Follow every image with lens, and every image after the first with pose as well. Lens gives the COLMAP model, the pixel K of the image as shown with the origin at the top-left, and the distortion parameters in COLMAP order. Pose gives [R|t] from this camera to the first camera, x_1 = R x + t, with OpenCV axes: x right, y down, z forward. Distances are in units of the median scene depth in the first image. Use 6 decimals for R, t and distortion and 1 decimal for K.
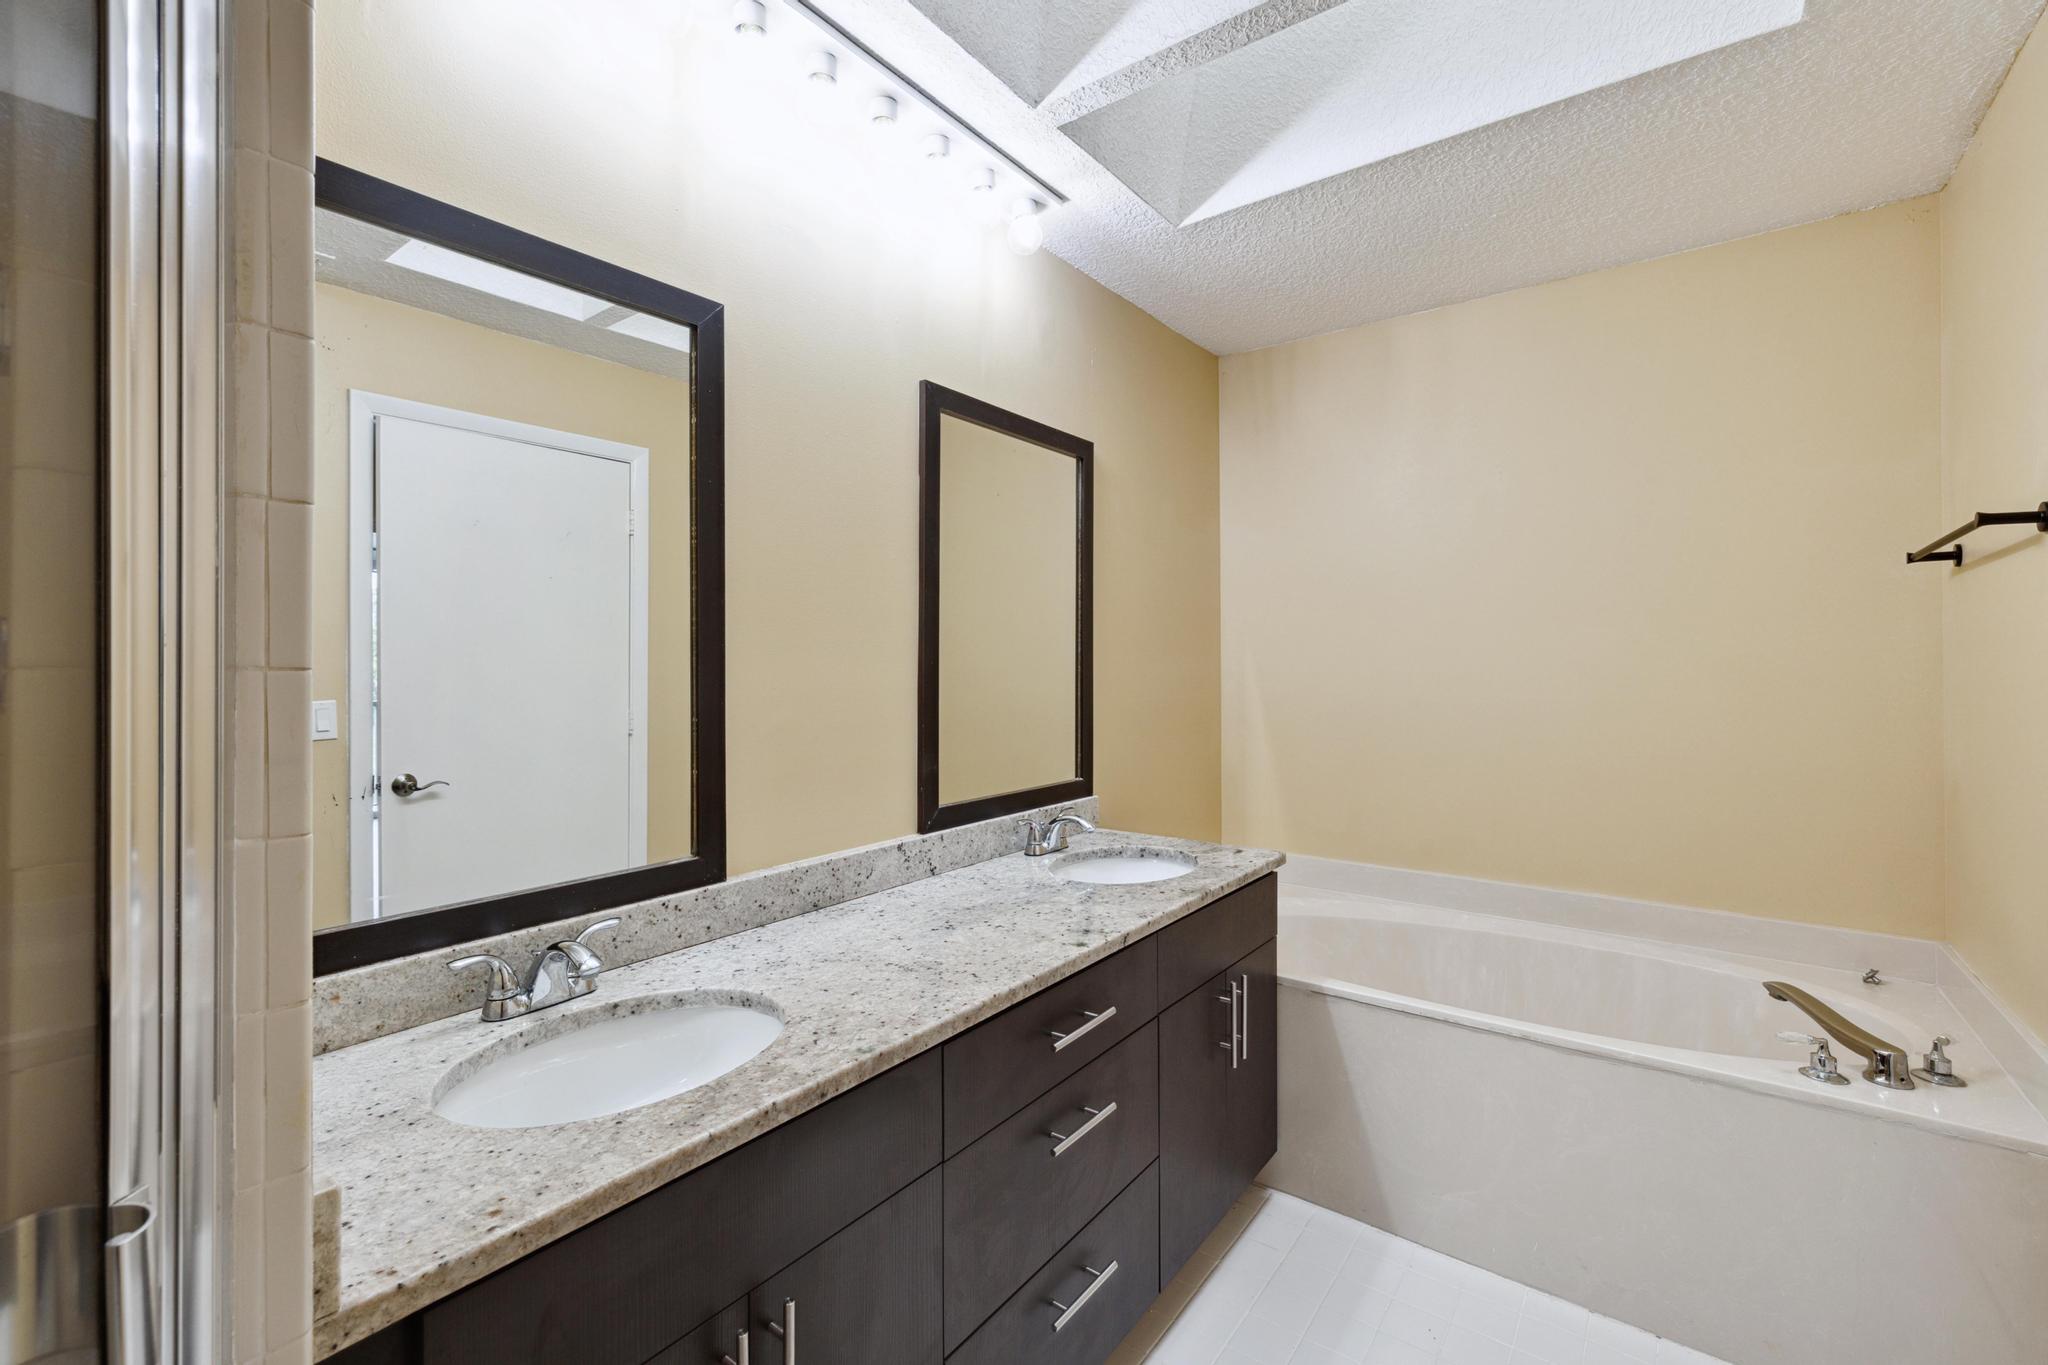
lens RADIAL K [[916.6, 0, 1025.3], [0, 916.6, 672.4], [0, 0, 1]] dist [0.000465, 0.000245]
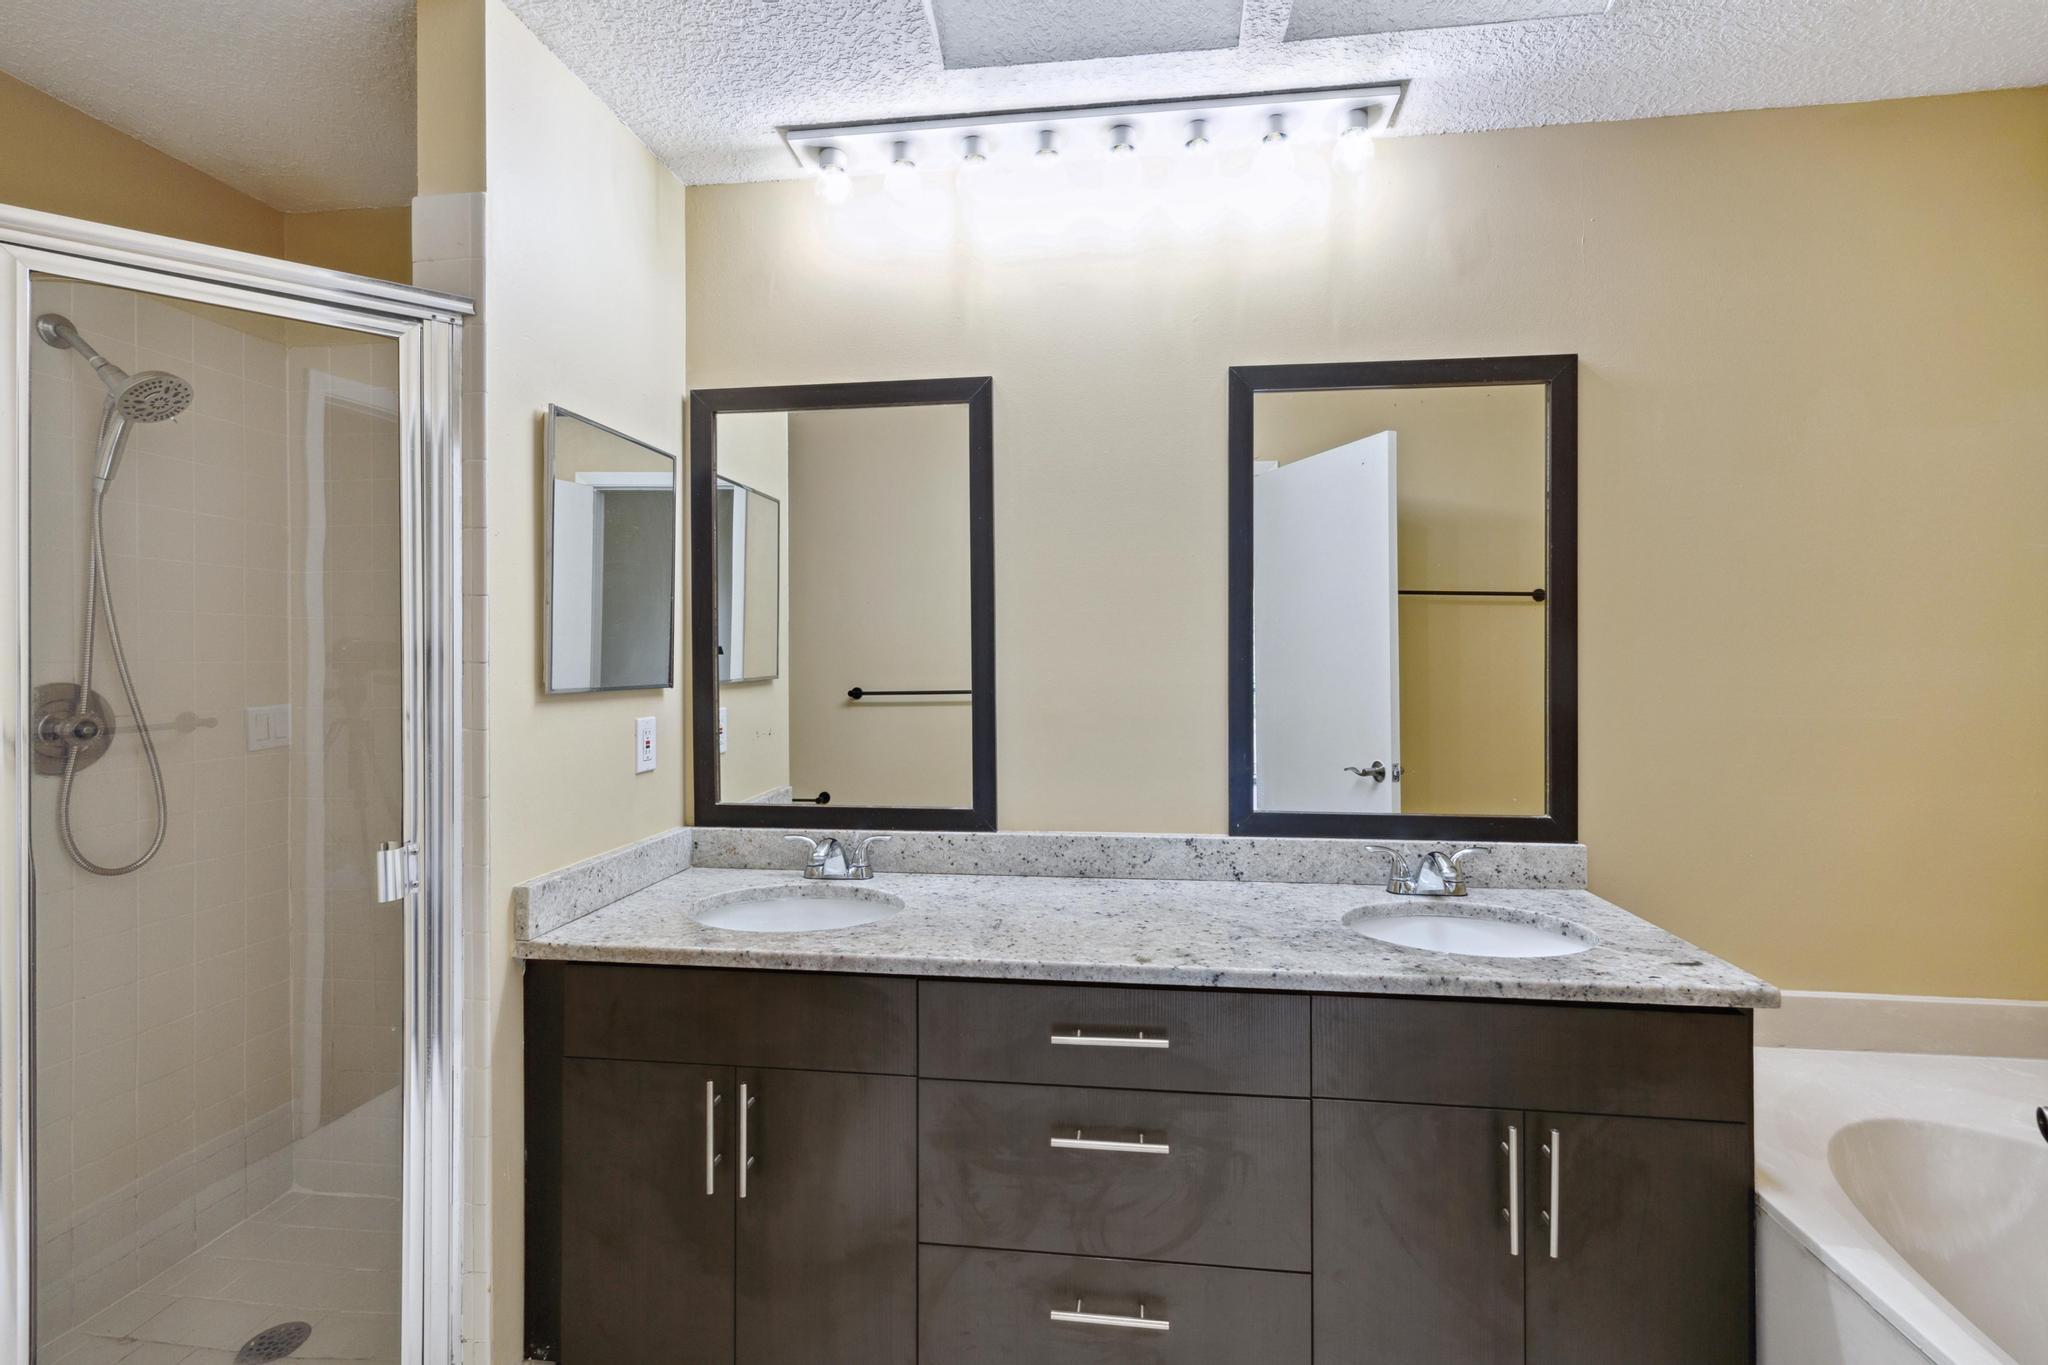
lens RADIAL K [[916.6, 0, 1025.3], [0, 916.6, 672.4], [0, 0, 1]] dist [0.000465, 0.000245]
pose [[0.471275, 0.012753, -0.881894, 0.776286], [-0.010244, 0.999907, 0.008985, -0.004082], [0.881927, 0.004800, 0.471362, 0.423902]]
